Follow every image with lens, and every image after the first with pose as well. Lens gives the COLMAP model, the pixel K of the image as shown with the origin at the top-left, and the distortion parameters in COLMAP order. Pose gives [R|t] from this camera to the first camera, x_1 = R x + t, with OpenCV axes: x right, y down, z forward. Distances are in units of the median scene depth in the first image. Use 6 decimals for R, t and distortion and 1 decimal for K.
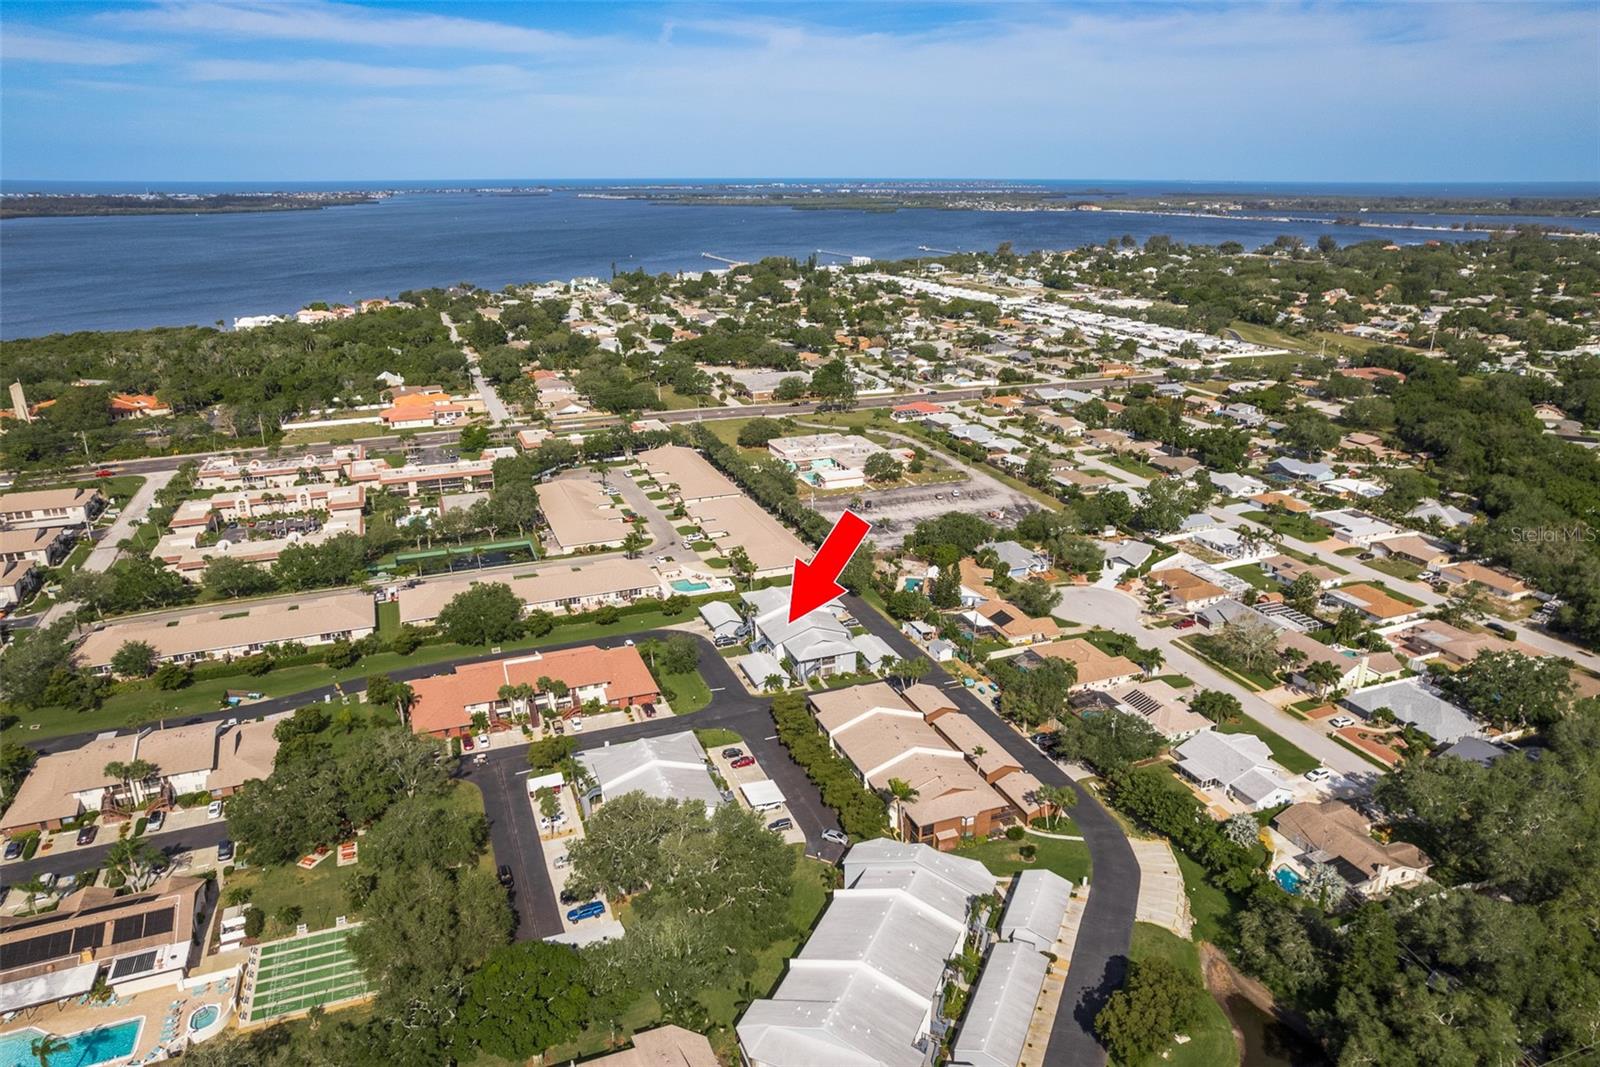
lens RADIAL K [[1053.1, 0, 804.0], [0, 1053.1, 534.5], [0, 0, 1]] dist [-0.056564, 0.063727]
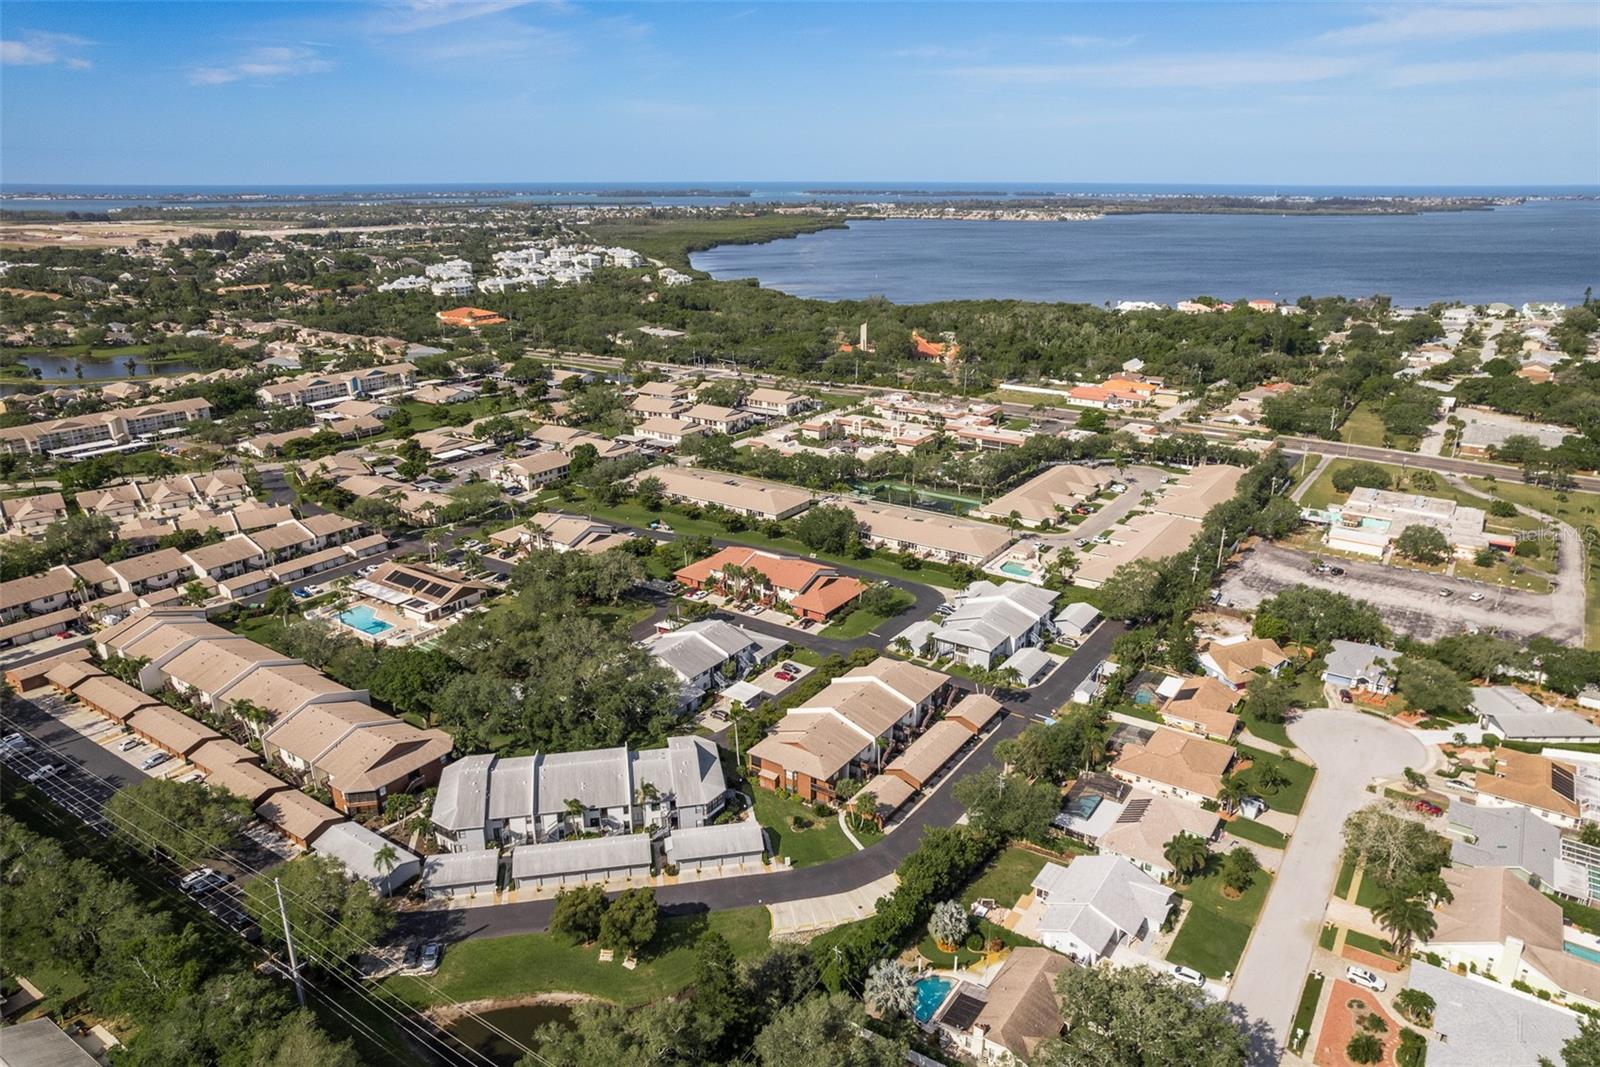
lens RADIAL K [[1053.1, 0, 804.0], [0, 1053.1, 534.5], [0, 0, 1]] dist [-0.056564, 0.063727]
pose [[0.563248, 0.267782, -0.781693, 0.560505], [-0.270476, 0.953662, 0.131801, -0.062351], [0.780765, 0.137192, 0.609577, 0.196667]]
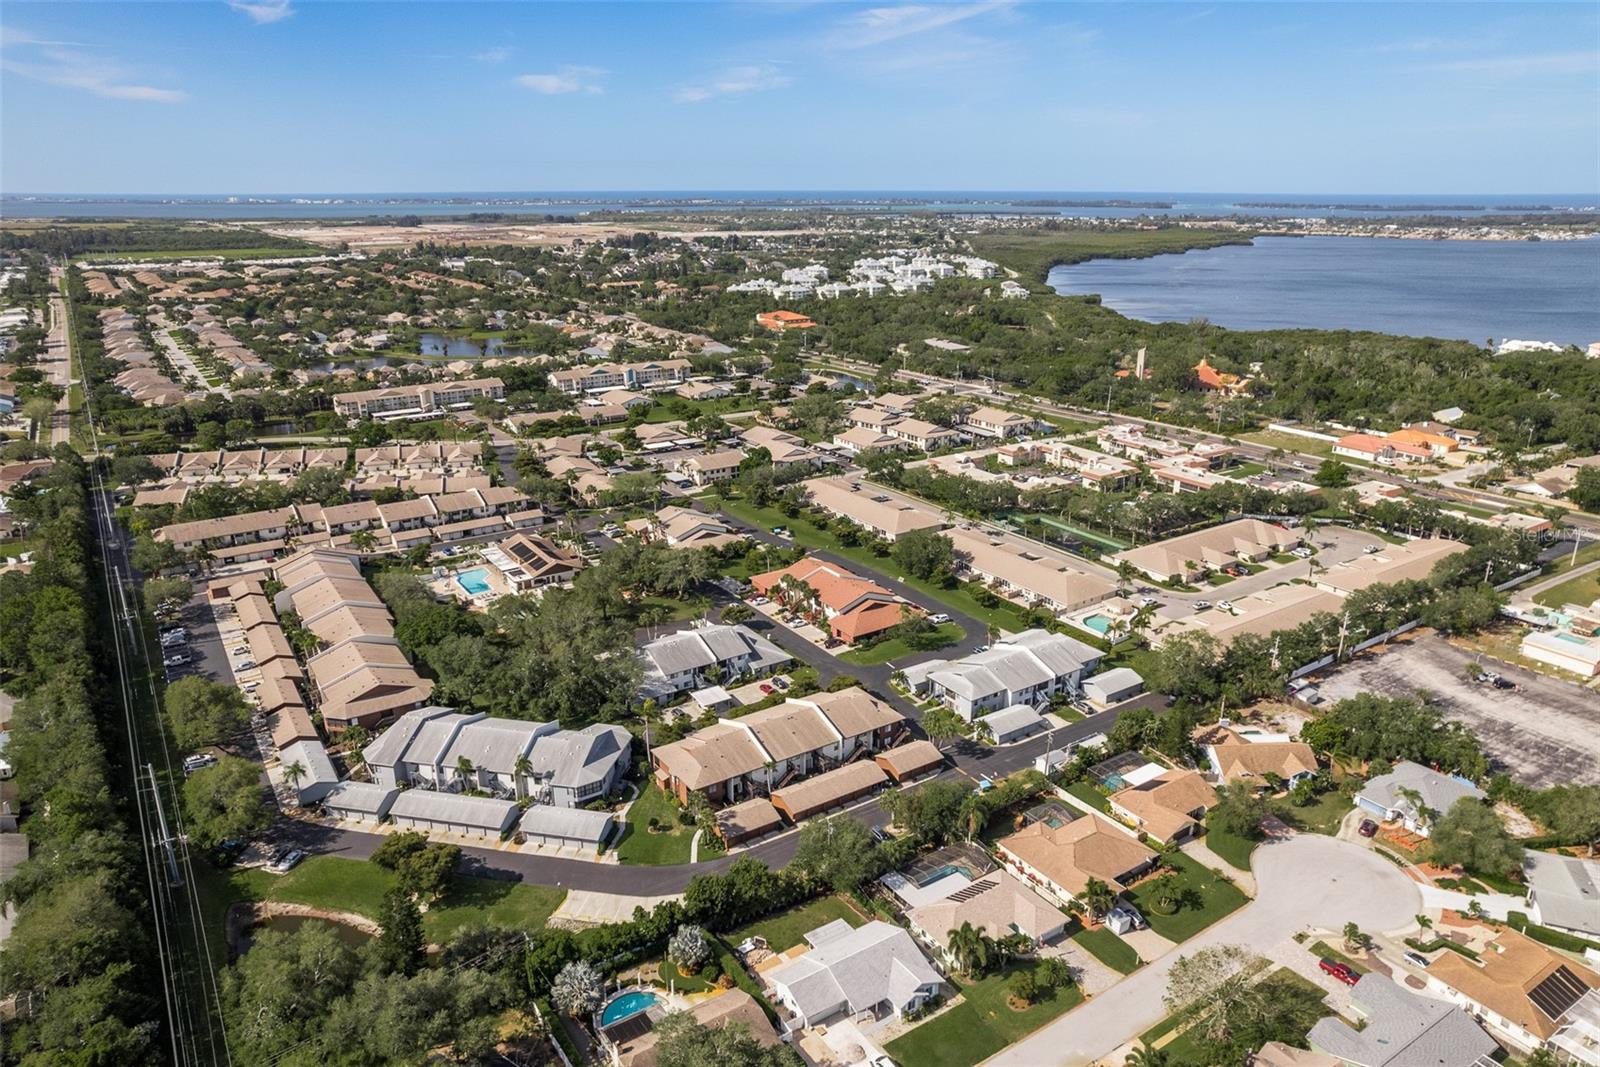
lens RADIAL K [[1058.1, 0, 804.6], [0, 1058.1, 537.8], [0, 0, 1]] dist [-0.054495, 0.059103]
pose [[0.211602, 0.311112, -0.926517, 0.679252], [-0.320311, 0.917702, 0.234998, -0.157171], [0.923377, 0.247048, 0.293840, 0.443698]]
